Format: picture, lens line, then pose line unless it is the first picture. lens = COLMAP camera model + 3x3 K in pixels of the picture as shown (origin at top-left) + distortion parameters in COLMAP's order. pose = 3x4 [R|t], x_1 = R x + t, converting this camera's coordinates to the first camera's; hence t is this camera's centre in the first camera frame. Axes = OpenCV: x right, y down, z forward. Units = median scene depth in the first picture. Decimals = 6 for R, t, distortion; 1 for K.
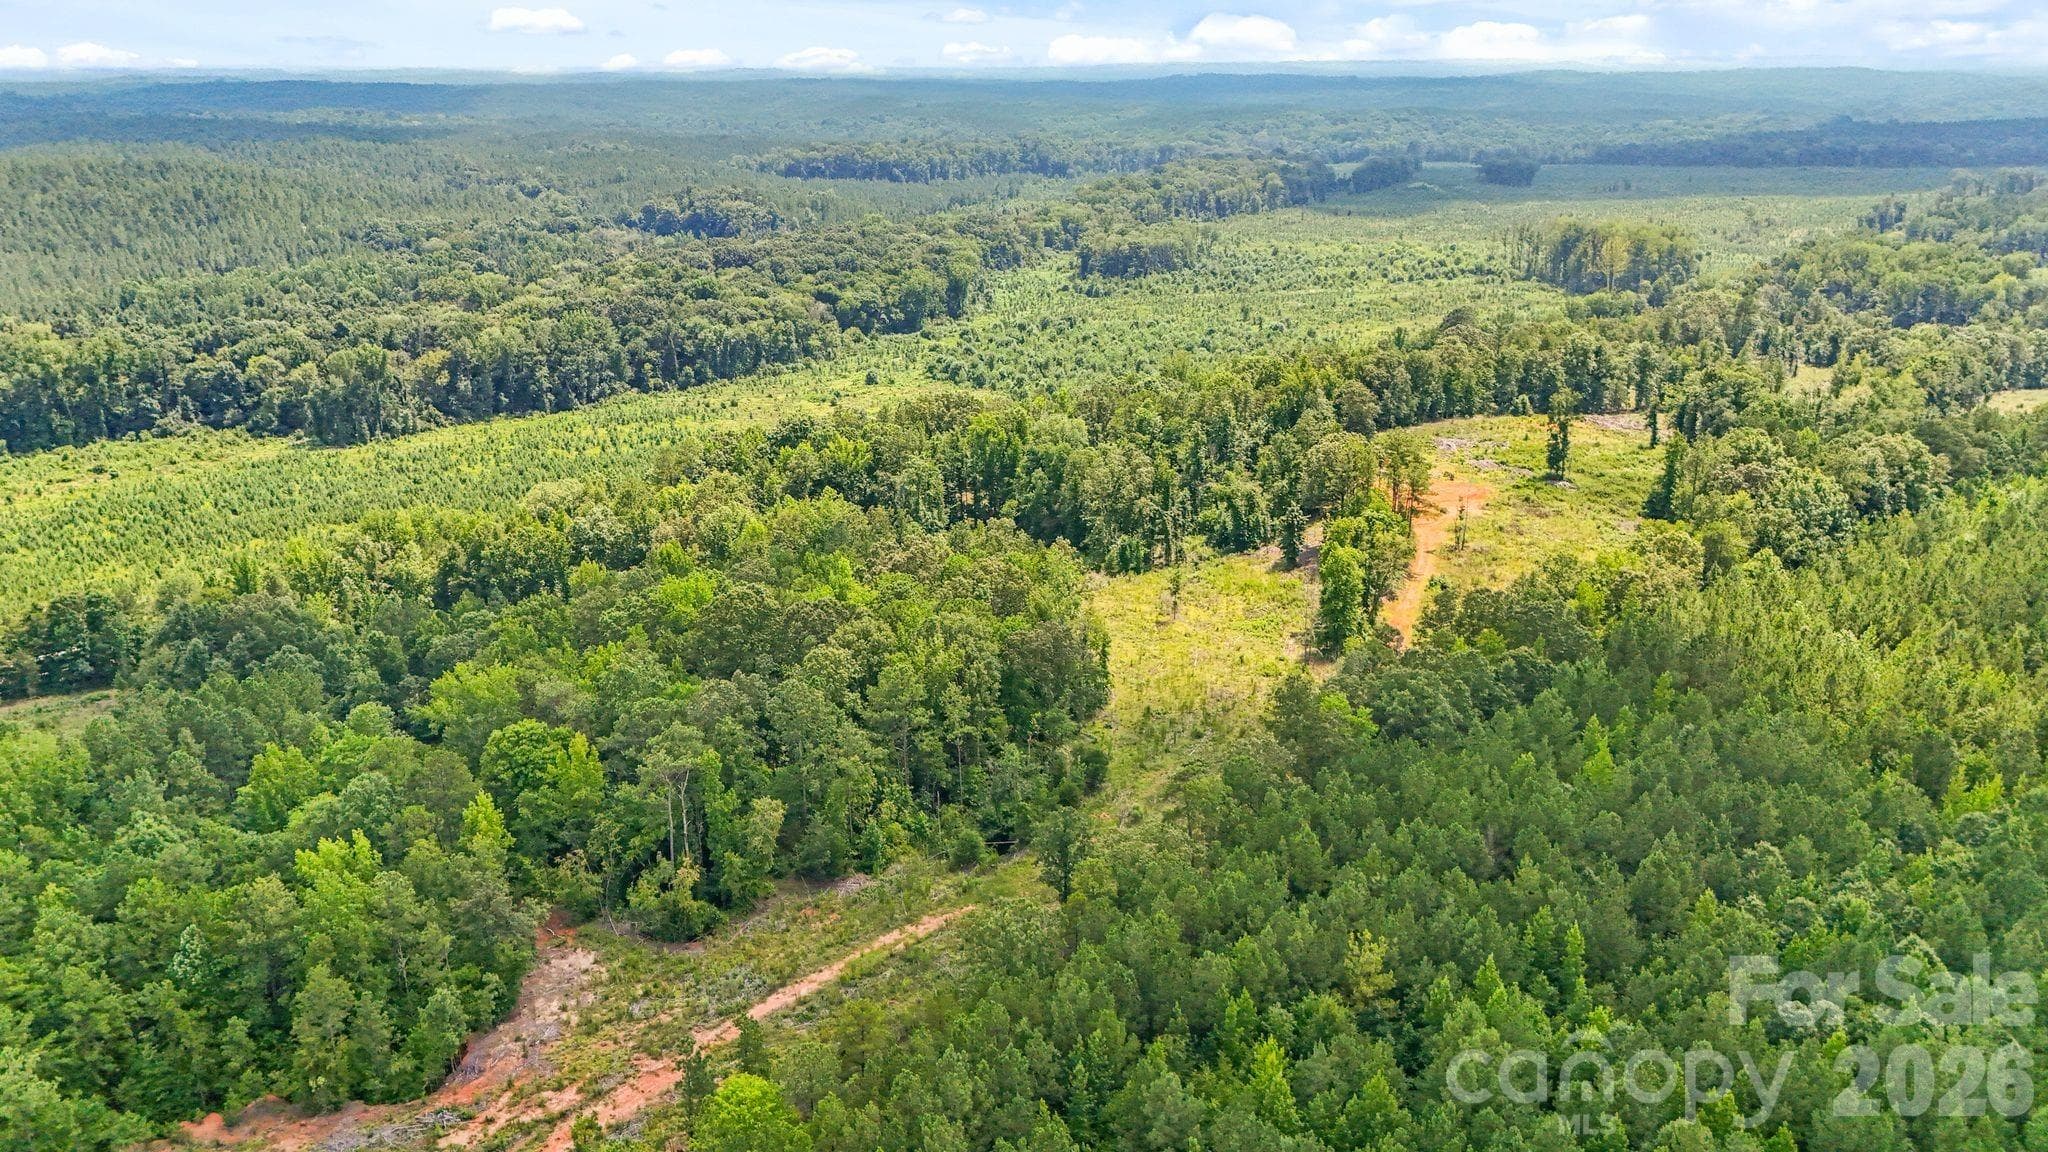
lens RADIAL K [[1532.0, 0, 1024.1], [0, 1532.0, 572.1], [0, 0, 1]] dist [0.068001, -0.061522]
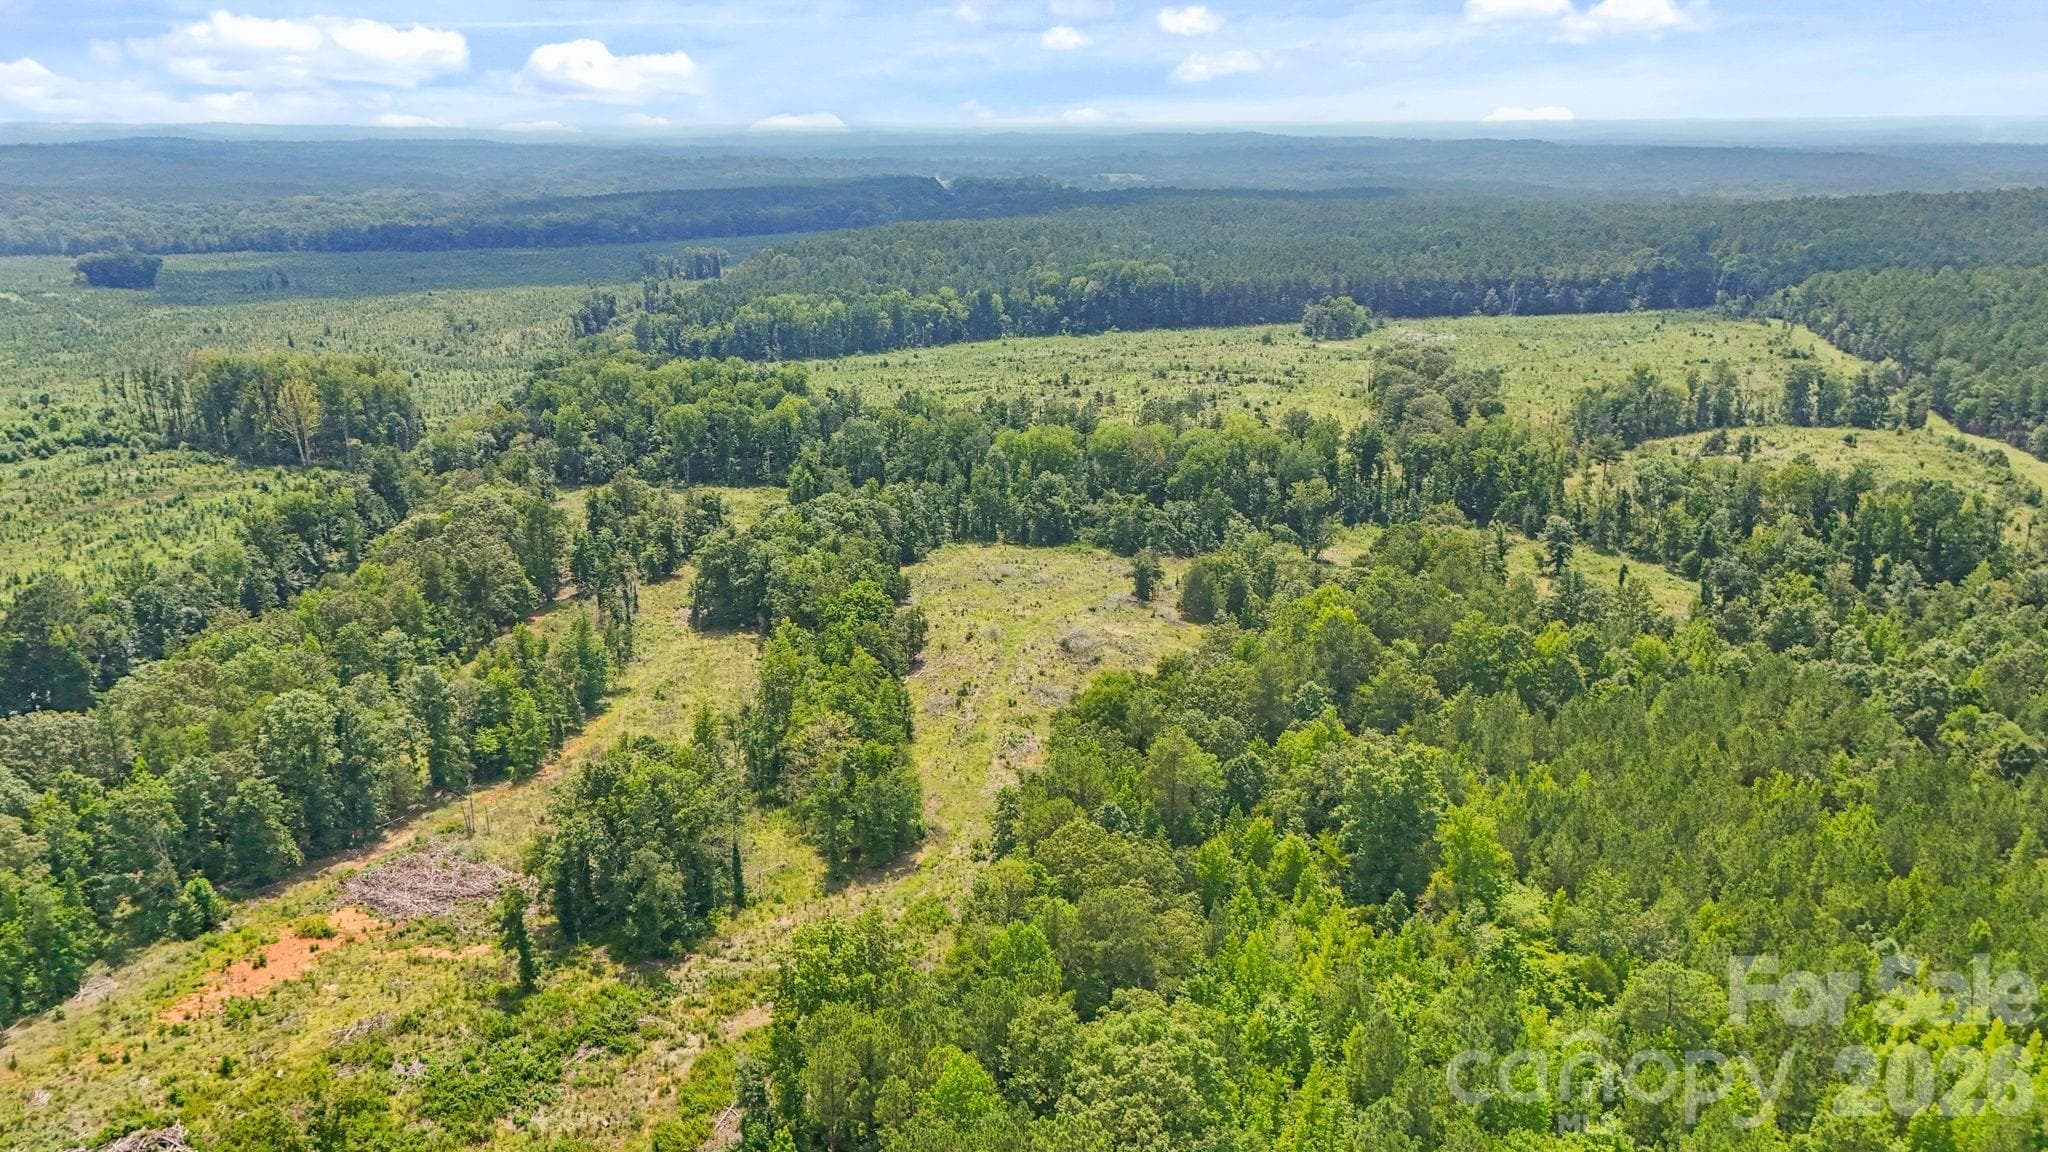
lens RADIAL K [[1532.0, 0, 1026.8], [0, 1532.0, 567.7], [0, 0, 1]] dist [0.068001, -0.061522]
pose [[0.692653, -0.191630, 0.695349, 0.102052], [0.221494, 0.973990, 0.047784, -0.088367], [-0.686420, 0.120918, 0.717082, 0.264714]]
